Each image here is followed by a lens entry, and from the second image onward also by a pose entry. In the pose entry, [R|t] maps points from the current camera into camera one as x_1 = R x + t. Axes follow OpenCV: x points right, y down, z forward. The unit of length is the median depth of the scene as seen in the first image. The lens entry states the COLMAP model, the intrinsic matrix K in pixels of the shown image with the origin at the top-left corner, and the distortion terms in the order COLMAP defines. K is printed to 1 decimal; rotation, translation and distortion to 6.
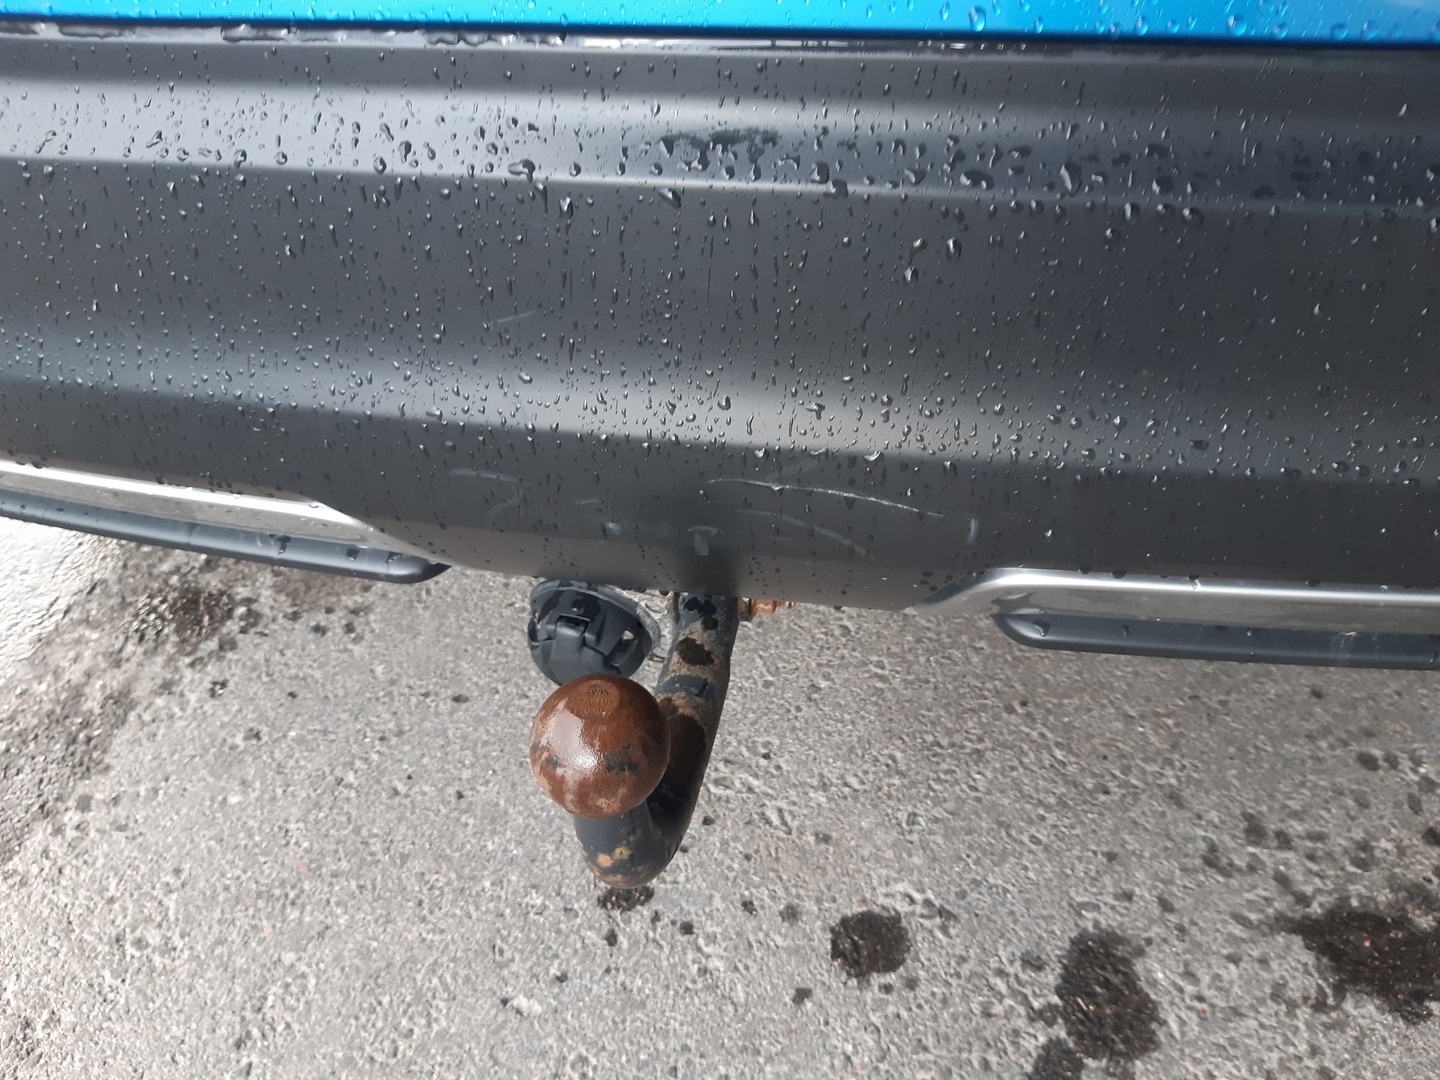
lens RADIAL K [[1126.2, 0, 715.7], [0, 1126.2, 540.4], [0, 0, 1]] dist [-0.016479, -0.028031]
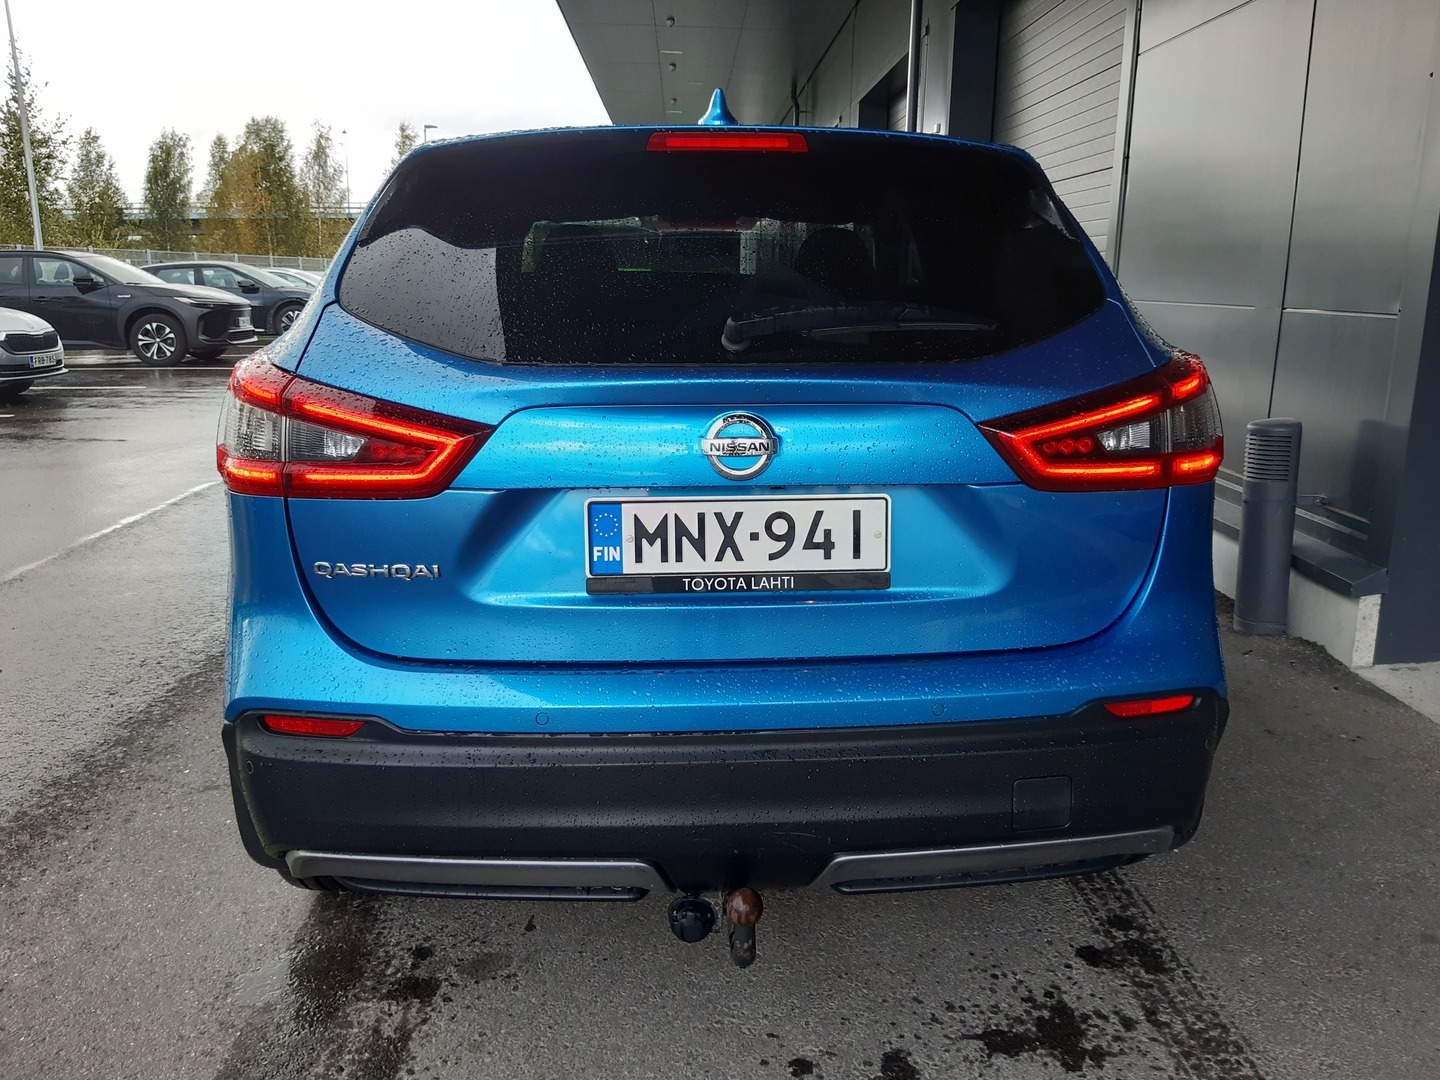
lens RADIAL K [[1126.2, 0, 719.5], [0, 1126.2, 534.7], [0, 0, 1]] dist [-0.016479, -0.028031]
pose [[0.975485, -0.029108, 0.218135, -0.485368], [0.121902, 0.896722, -0.425476, 0.326053], [-0.183221, 0.441636, 0.878287, -1.450992]]
